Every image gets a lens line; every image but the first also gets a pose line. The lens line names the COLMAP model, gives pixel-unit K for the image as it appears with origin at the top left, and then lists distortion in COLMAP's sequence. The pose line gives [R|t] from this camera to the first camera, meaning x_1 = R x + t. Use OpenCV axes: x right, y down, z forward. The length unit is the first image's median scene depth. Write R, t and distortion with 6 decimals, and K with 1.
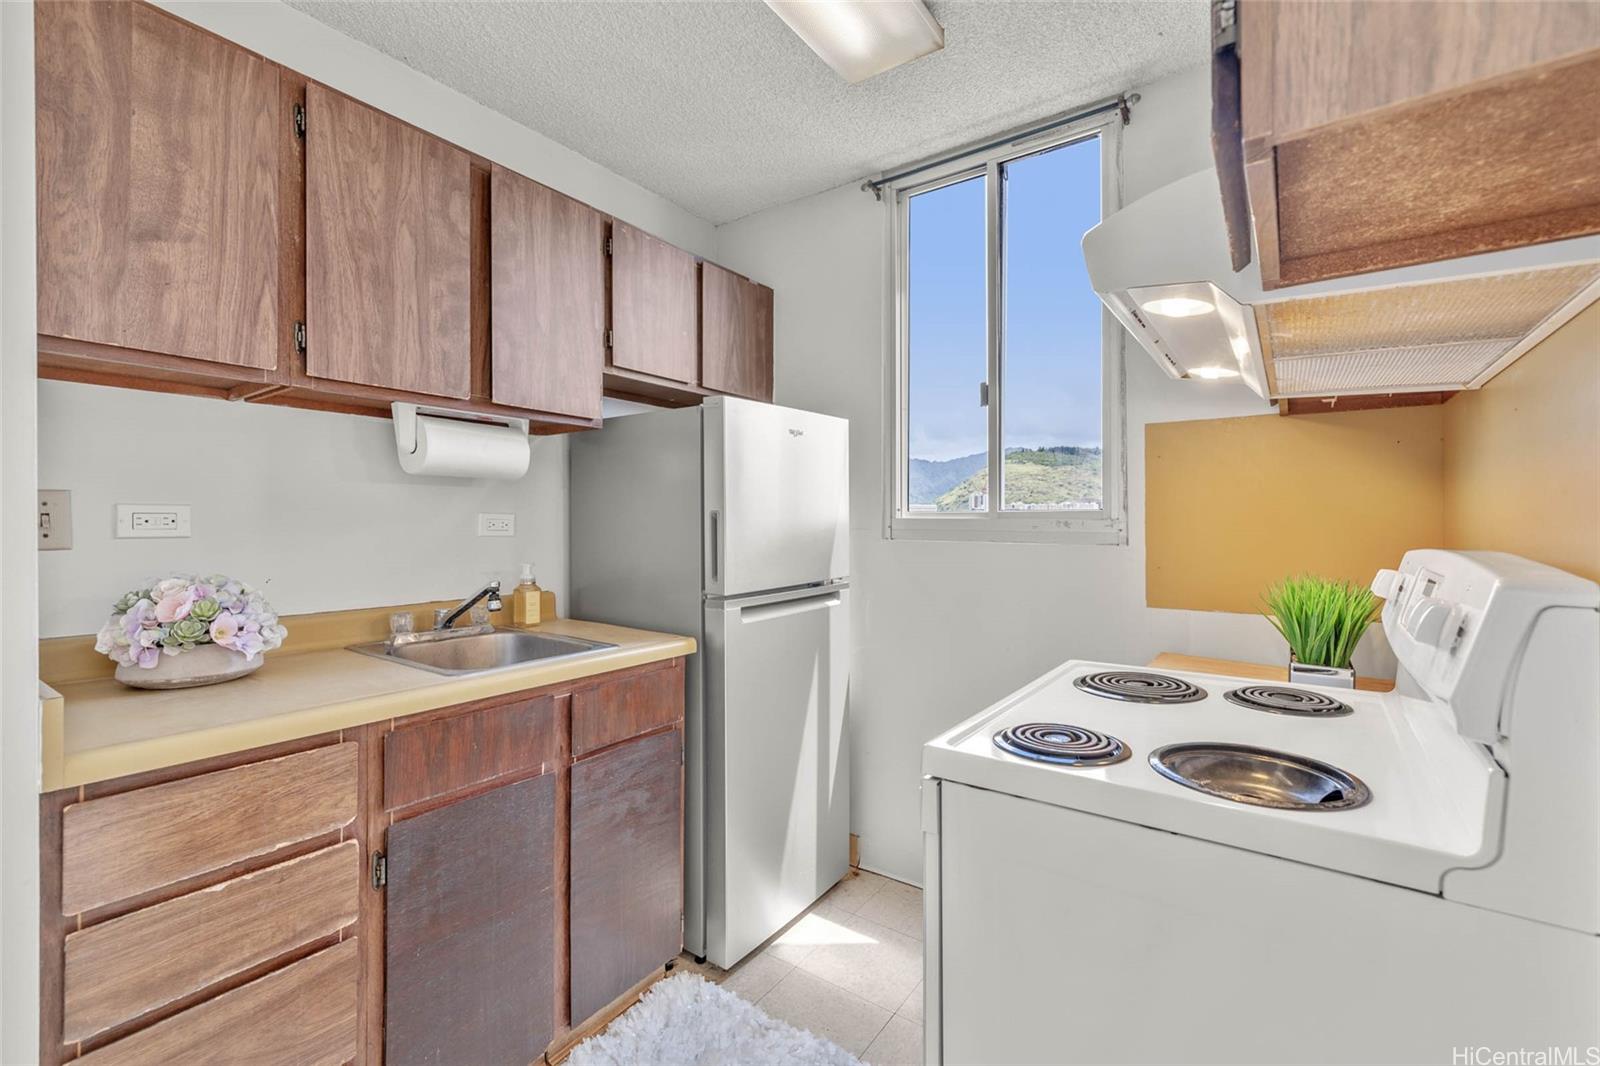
lens RADIAL K [[688.9, 0, 793.7], [0, 688.9, 524.0], [0, 0, 1]] dist [-0.012460, -0.000490]
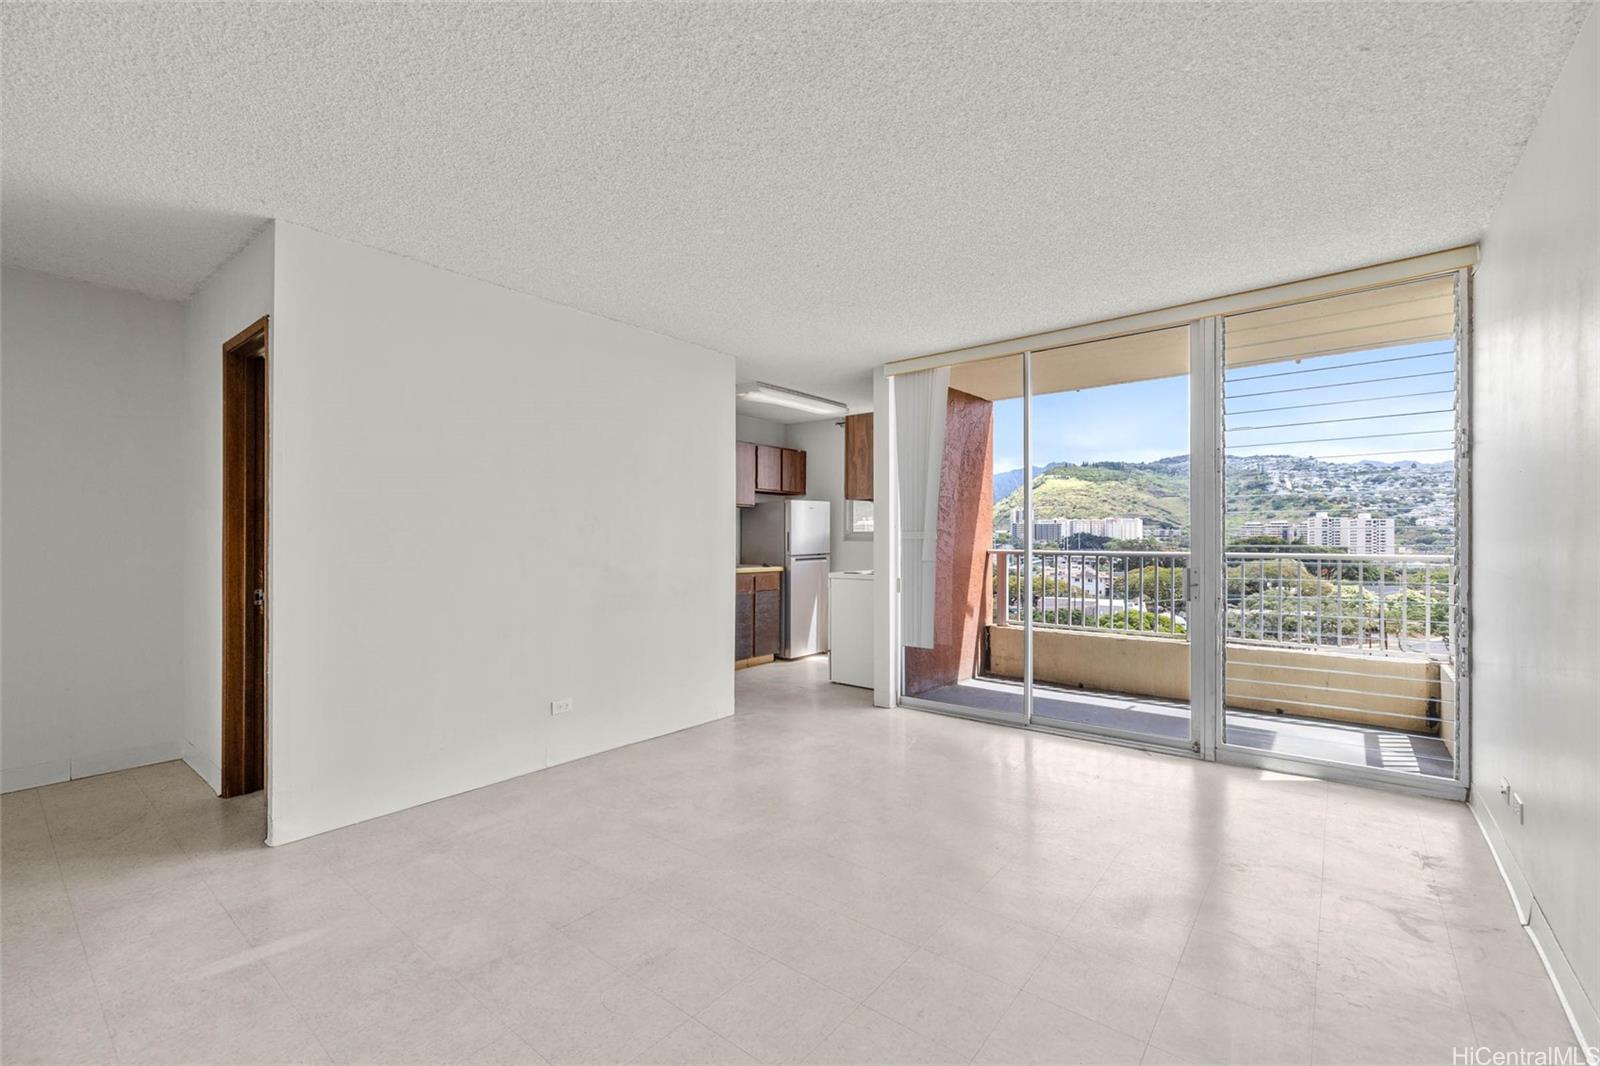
lens RADIAL K [[688.9, 0, 801.2], [0, 688.9, 538.4], [0, 0, 1]] dist [-0.012460, -0.000490]
pose [[0.998630, 0.003571, -0.052206, 0.133813], [-0.003554, 0.999994, 0.000418, 0.012899], [0.052207, -0.000232, 0.998636, -2.477319]]
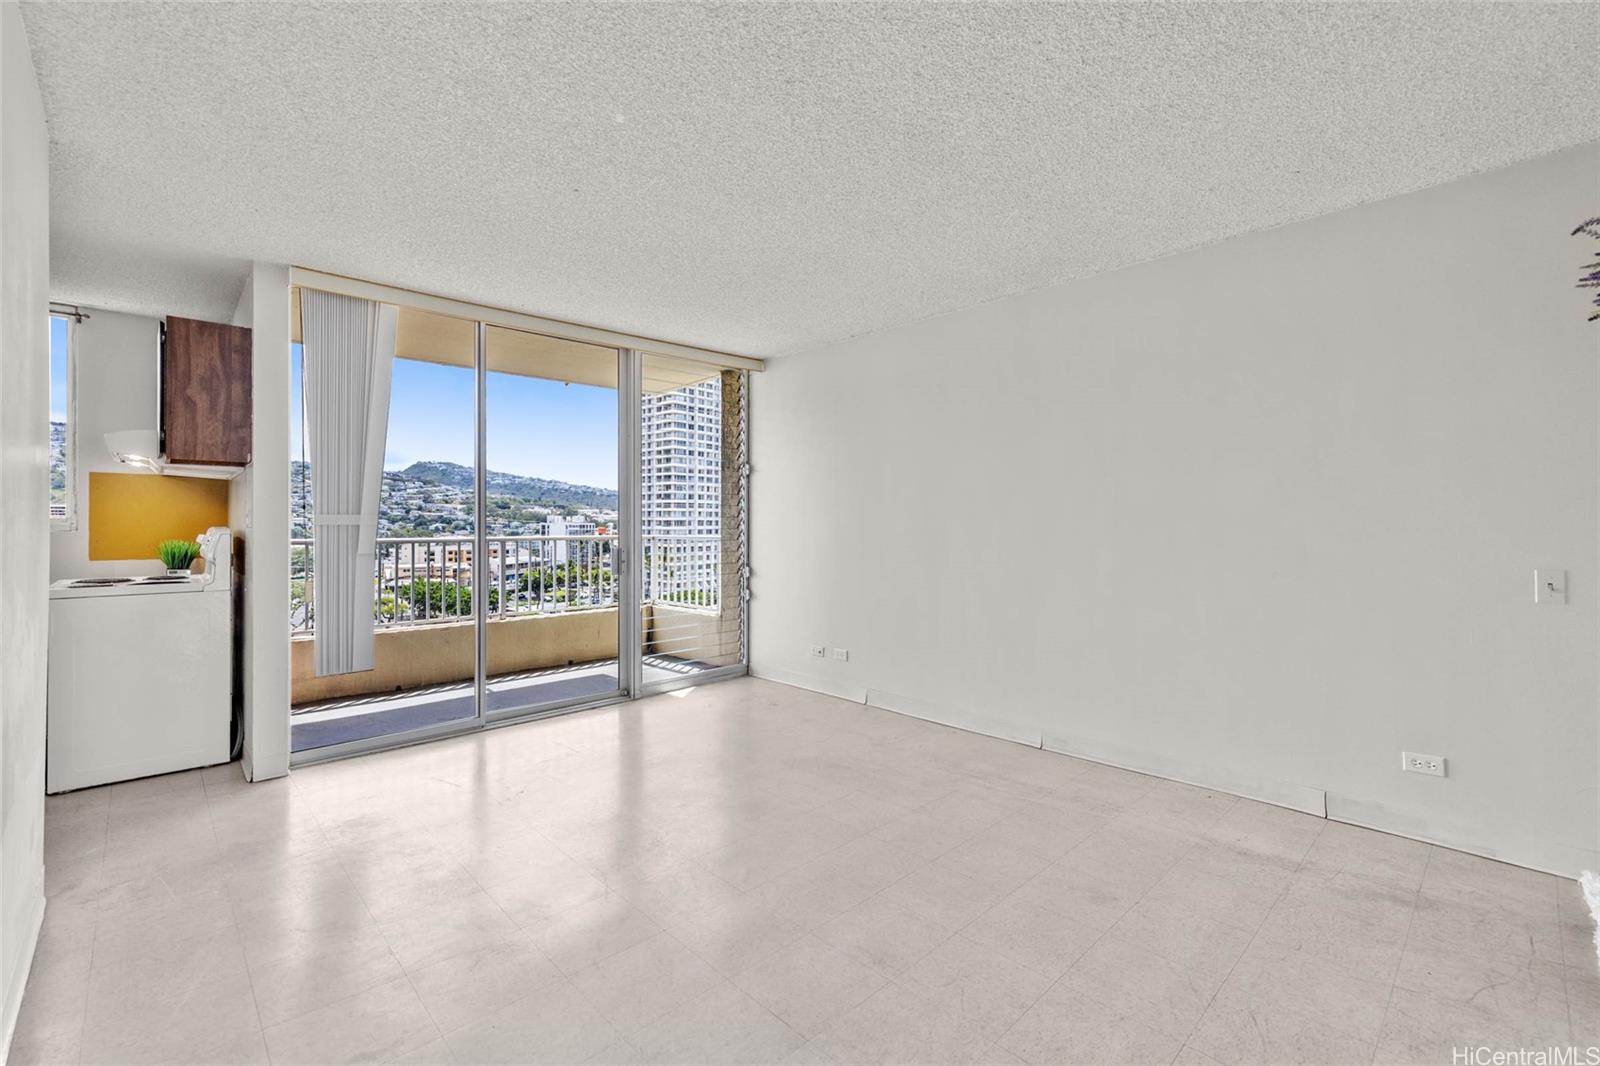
lens RADIAL K [[688.9, 0, 807.2], [0, 688.9, 526.5], [0, 0, 1]] dist [-0.012460, -0.000490]
pose [[0.149869, 0.000816, 0.988706, -1.181680], [-0.001563, 0.999999, -0.000588, 0.016799], [-0.988705, -0.001457, 0.149870, -1.446383]]
